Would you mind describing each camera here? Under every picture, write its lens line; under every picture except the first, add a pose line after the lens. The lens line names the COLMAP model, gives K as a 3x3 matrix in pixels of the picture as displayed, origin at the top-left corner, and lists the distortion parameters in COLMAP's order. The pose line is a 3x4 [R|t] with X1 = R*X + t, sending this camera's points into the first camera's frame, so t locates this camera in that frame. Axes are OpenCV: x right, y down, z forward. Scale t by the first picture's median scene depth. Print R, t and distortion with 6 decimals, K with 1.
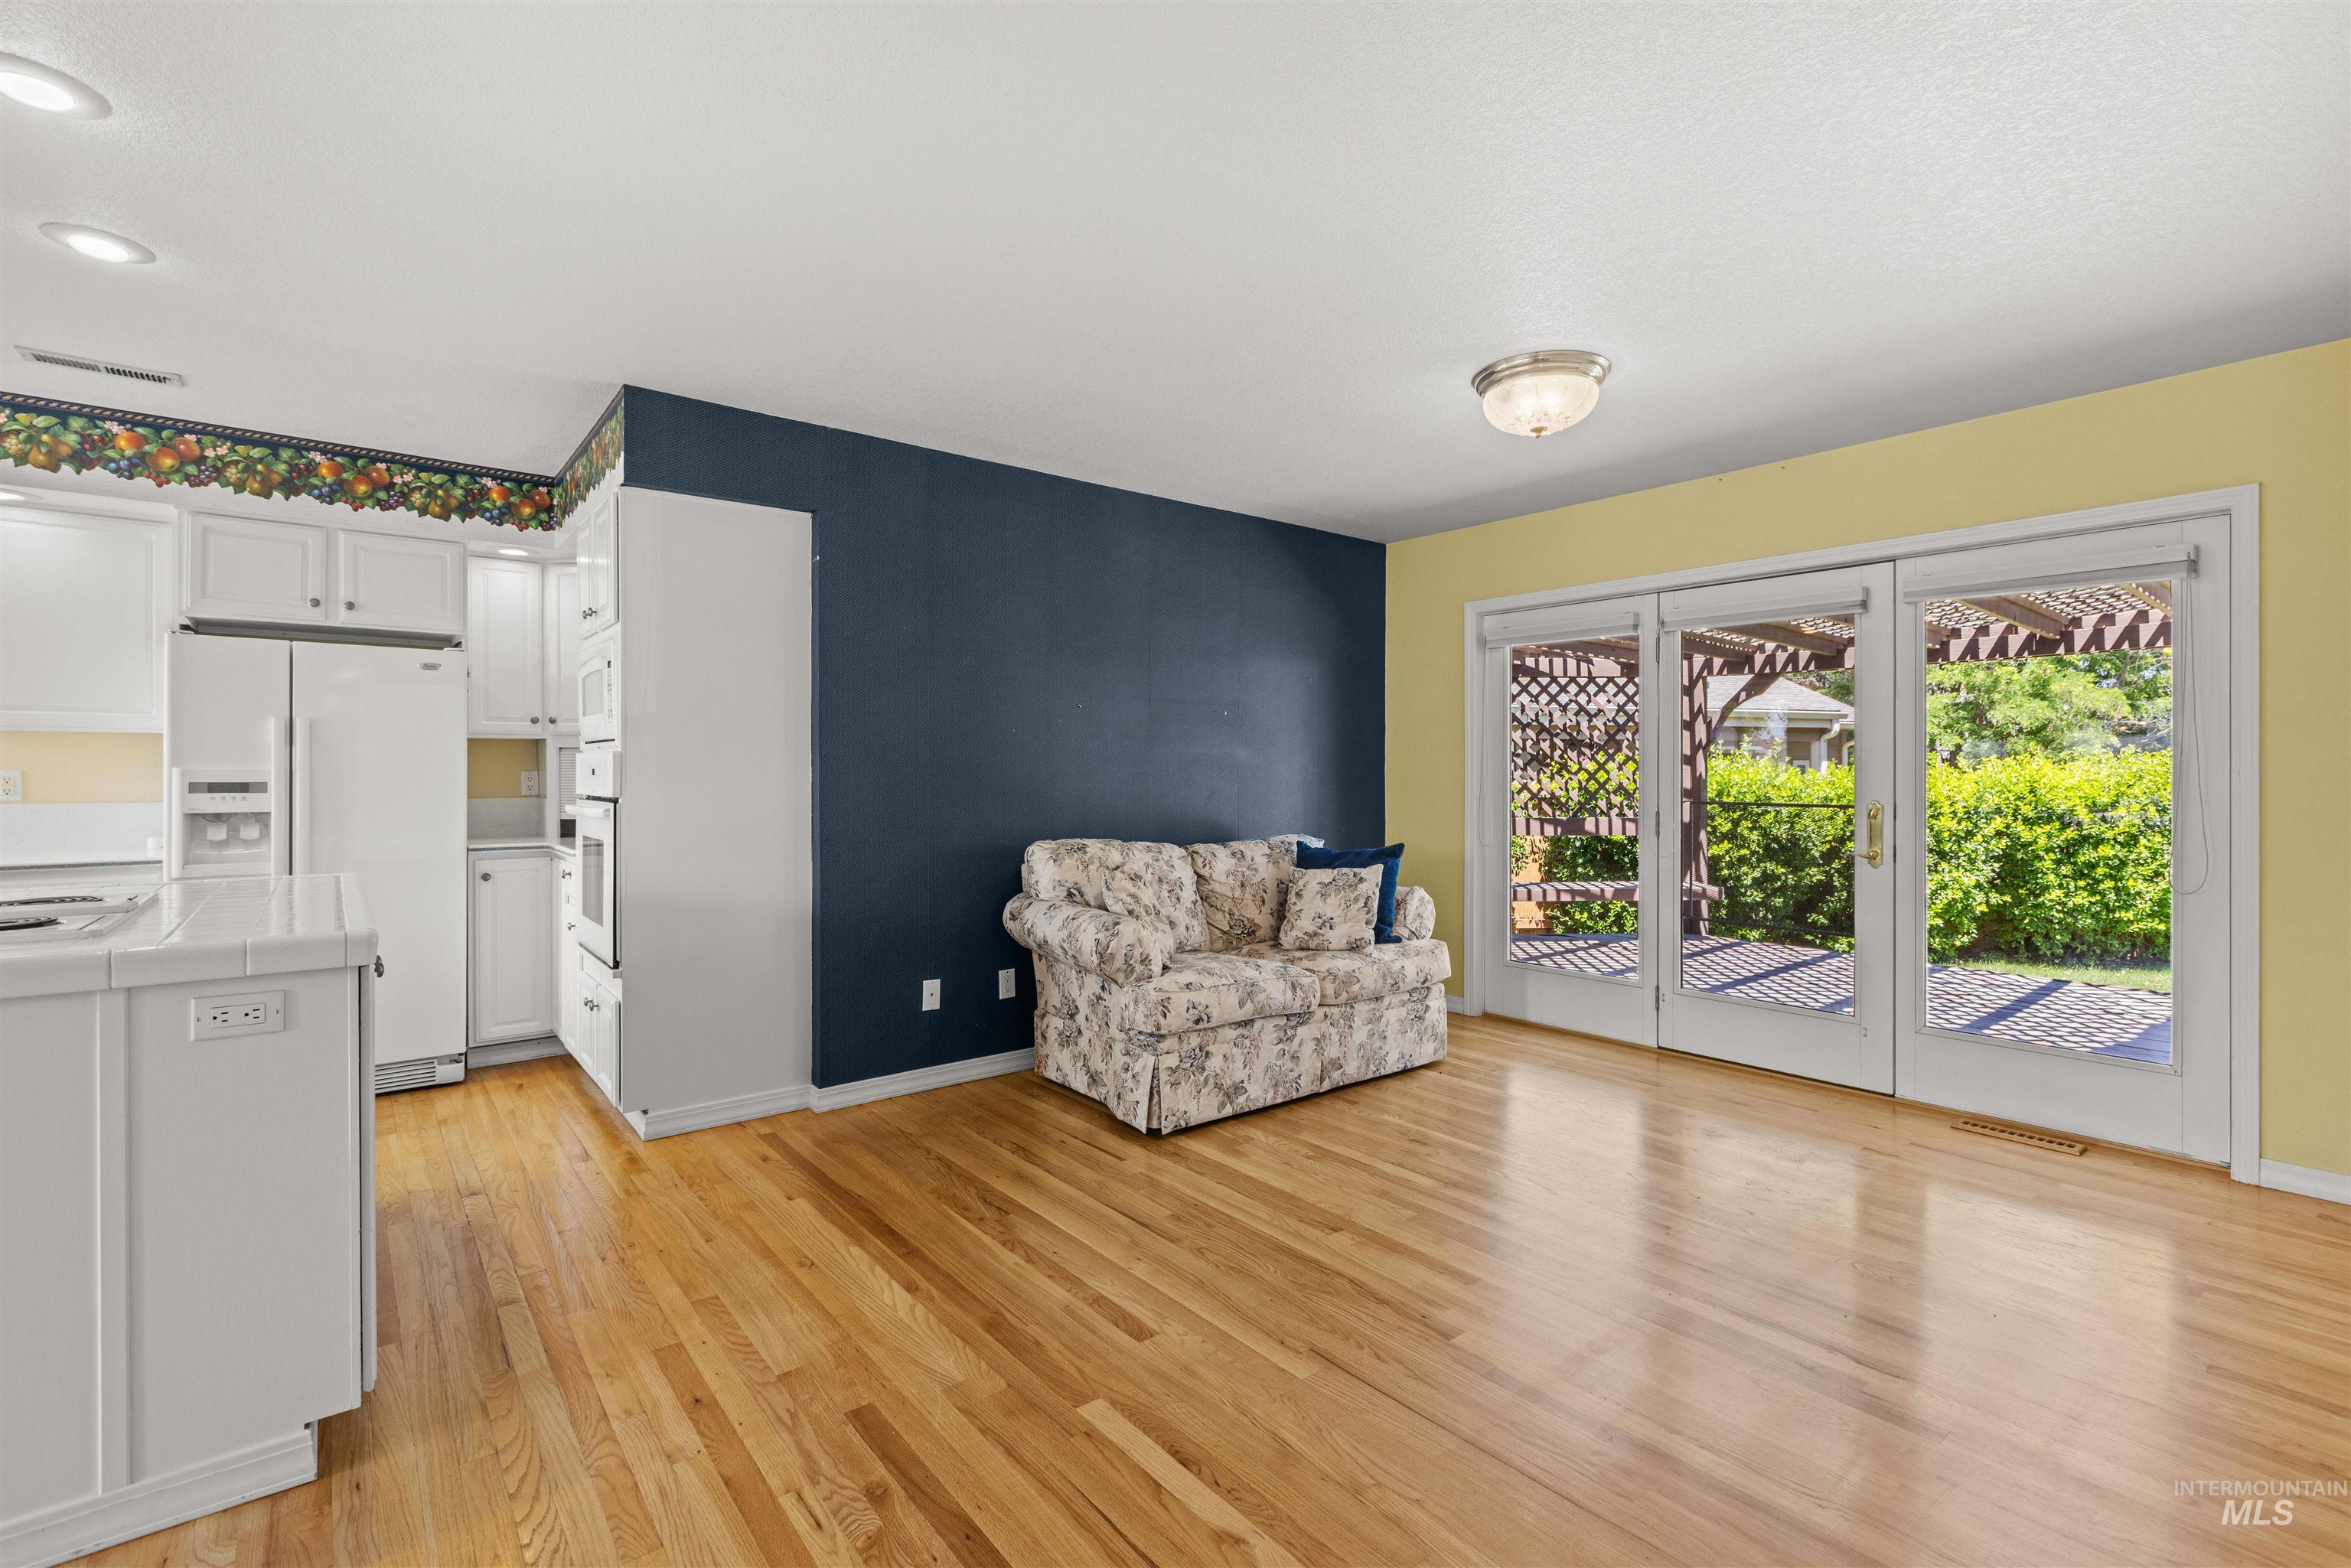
lens RADIAL K [[1063.0, 0, 1162.5], [0, 1063.0, 775.1], [0, 0, 1]] dist [0.005102, -0.001905]
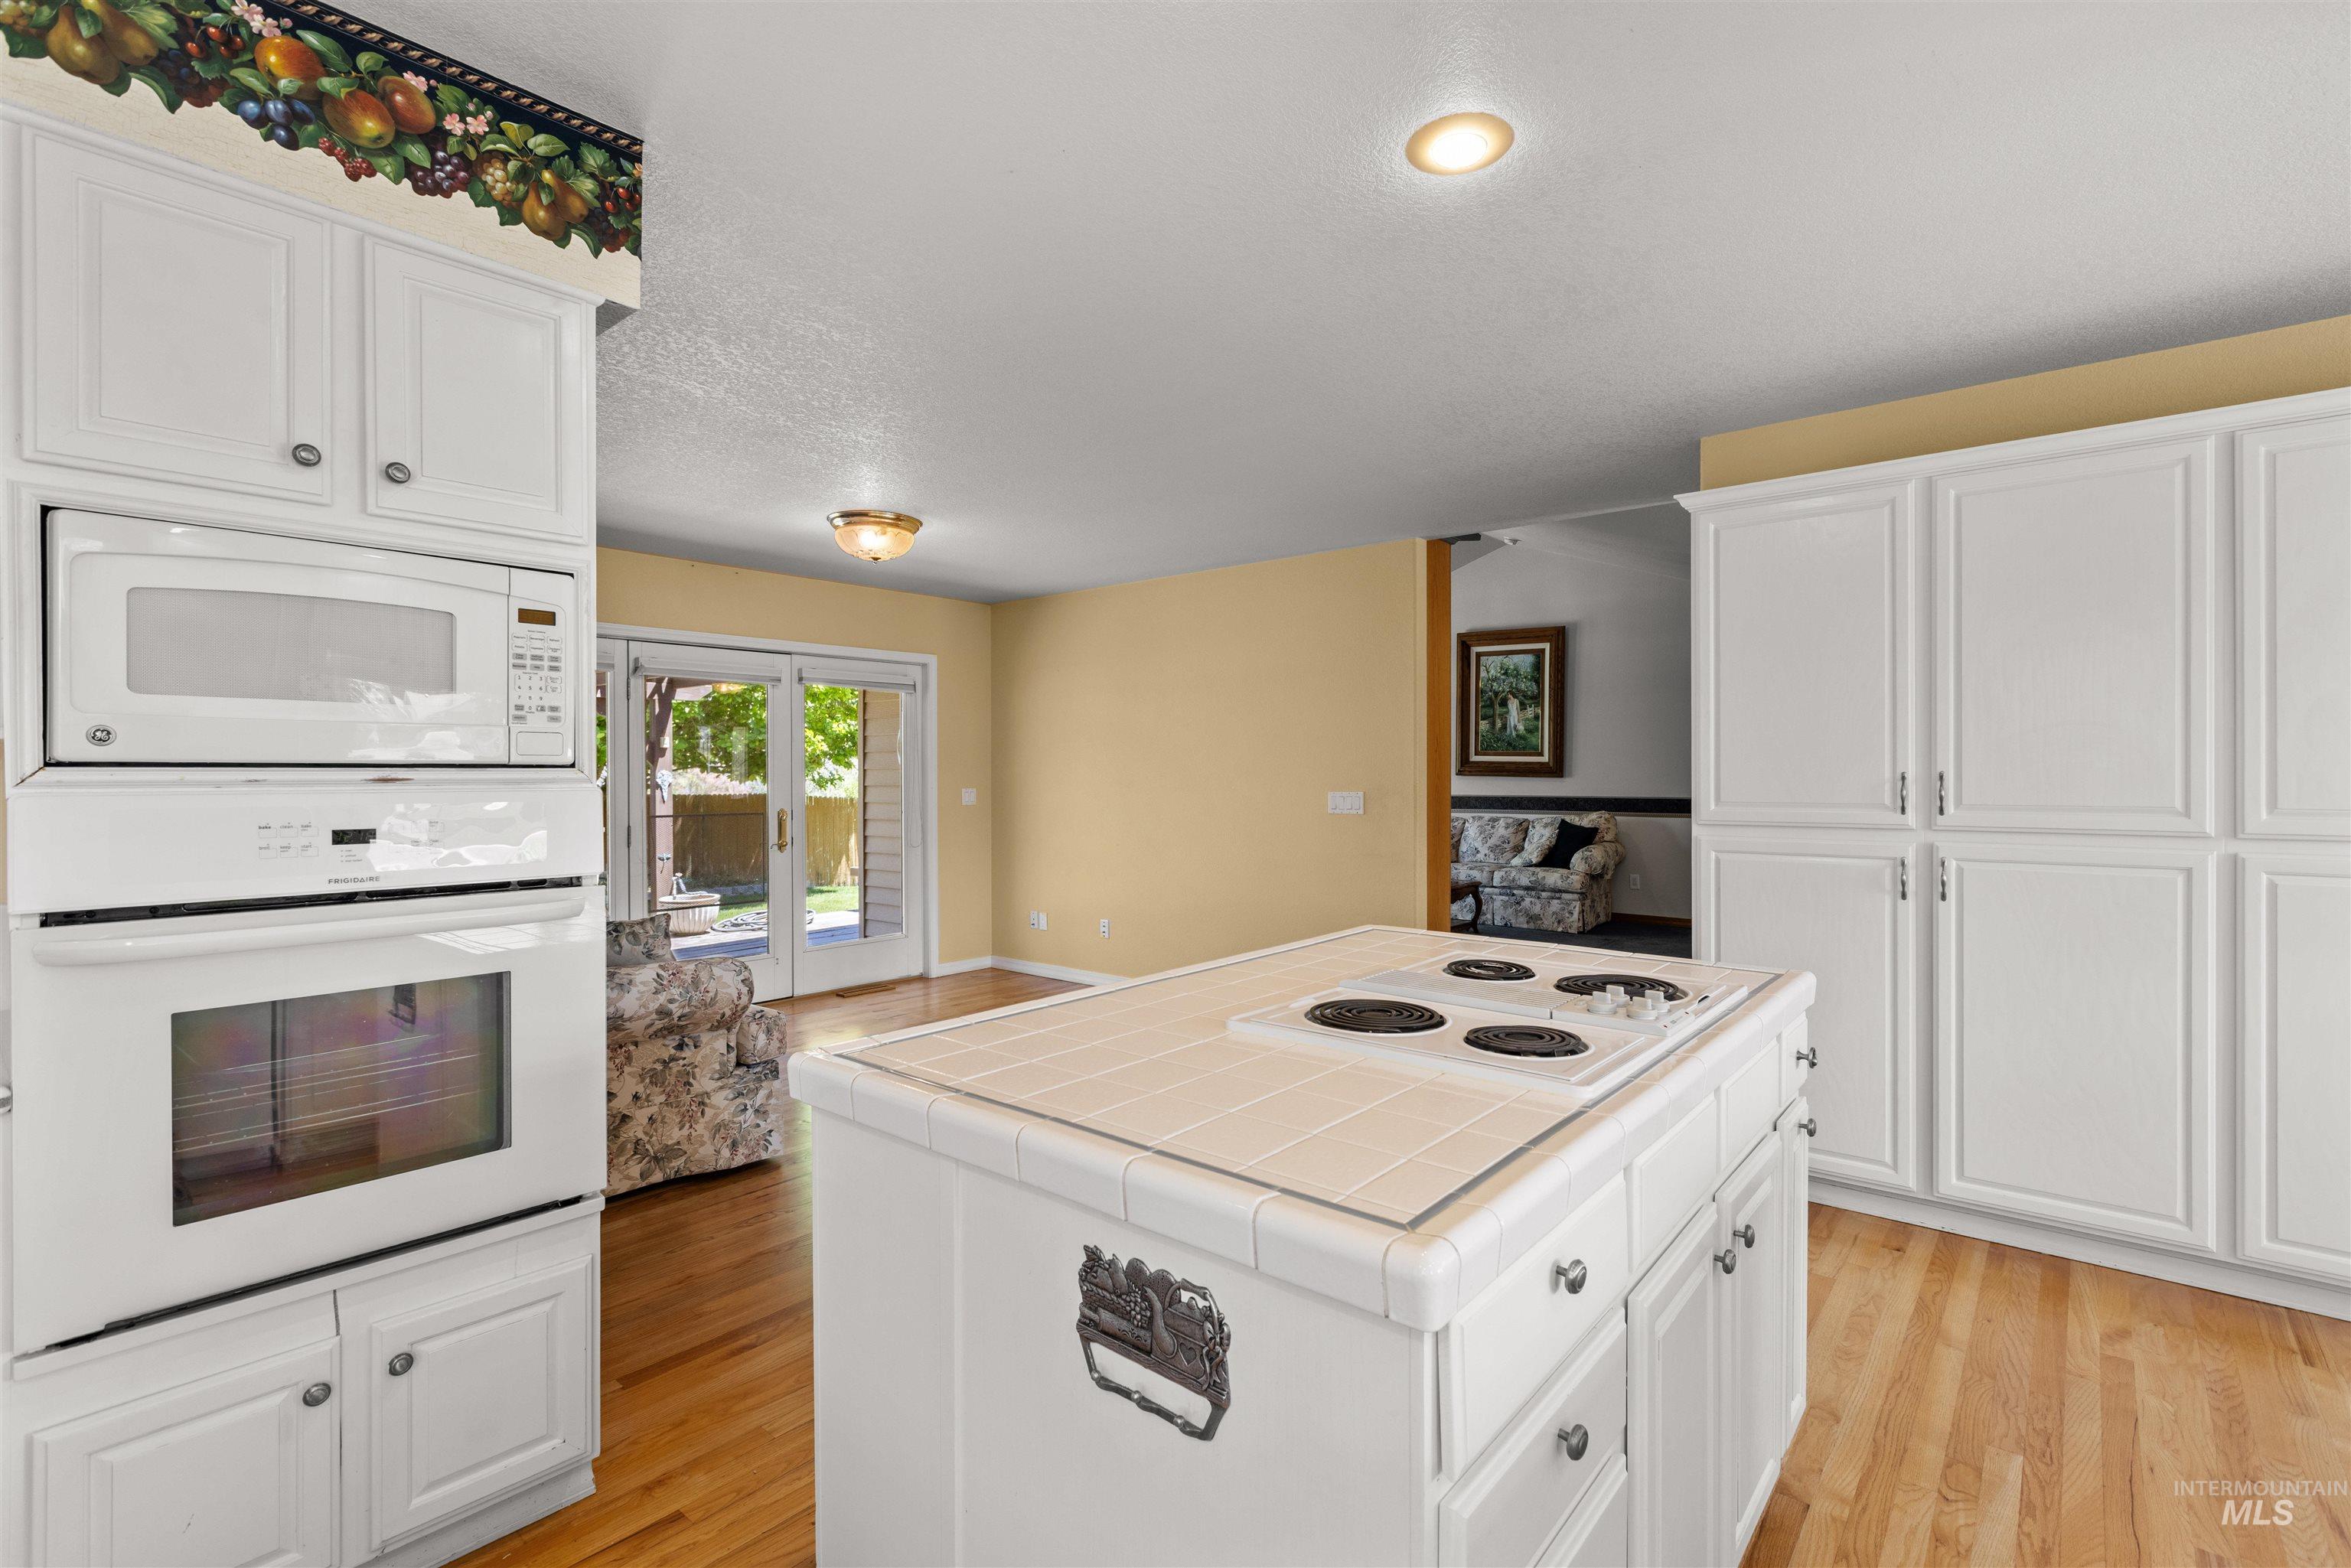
lens RADIAL K [[1063.0, 0, 1227.8], [0, 1063.0, 781.6], [0, 0, 1]] dist [0.005102, -0.001905]
pose [[-0.227277, -0.007280, 0.973803, -0.957935], [0.006098, 0.999942, 0.008899, -0.024603], [-0.973811, 0.007961, -0.227220, 0.704250]]
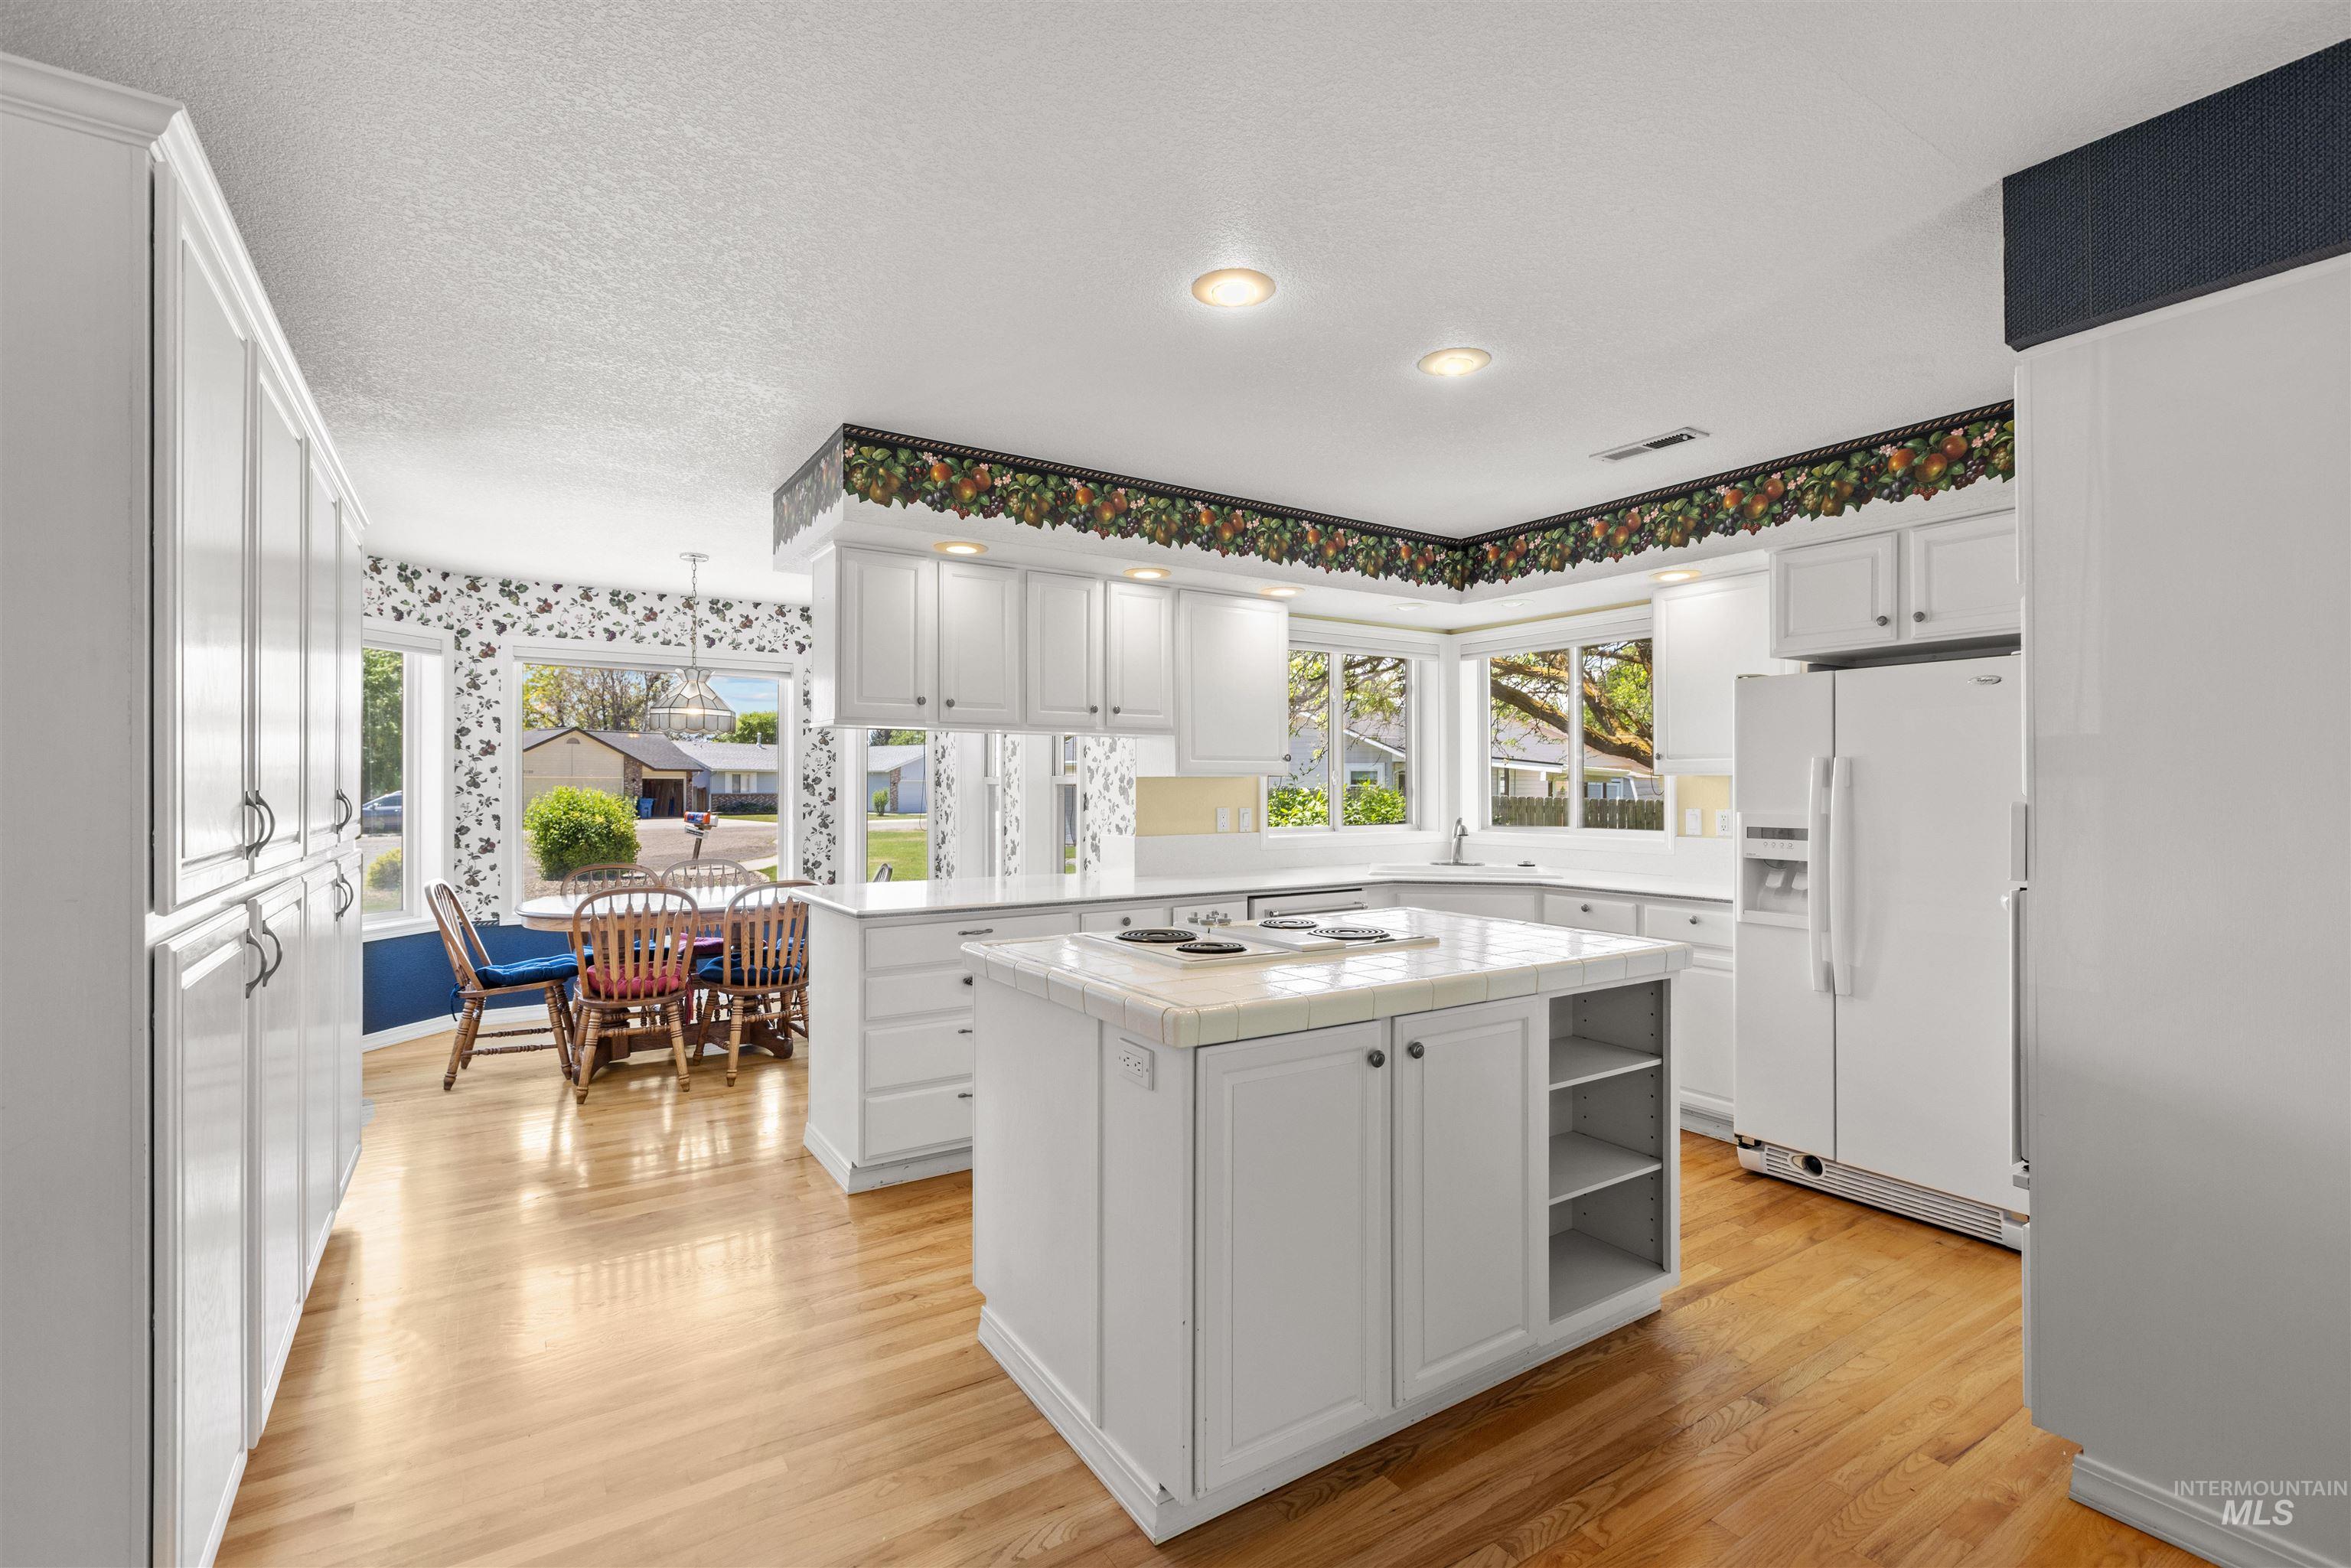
lens RADIAL K [[1063.0, 0, 1193.3], [0, 1063.0, 776.3], [0, 0, 1]] dist [0.005102, -0.001905]
pose [[-0.073563, -0.011858, -0.997220, 0.098492], [-0.003040, 0.999927, -0.011666, -0.024593], [0.997286, 0.002173, -0.073594, 0.506553]]
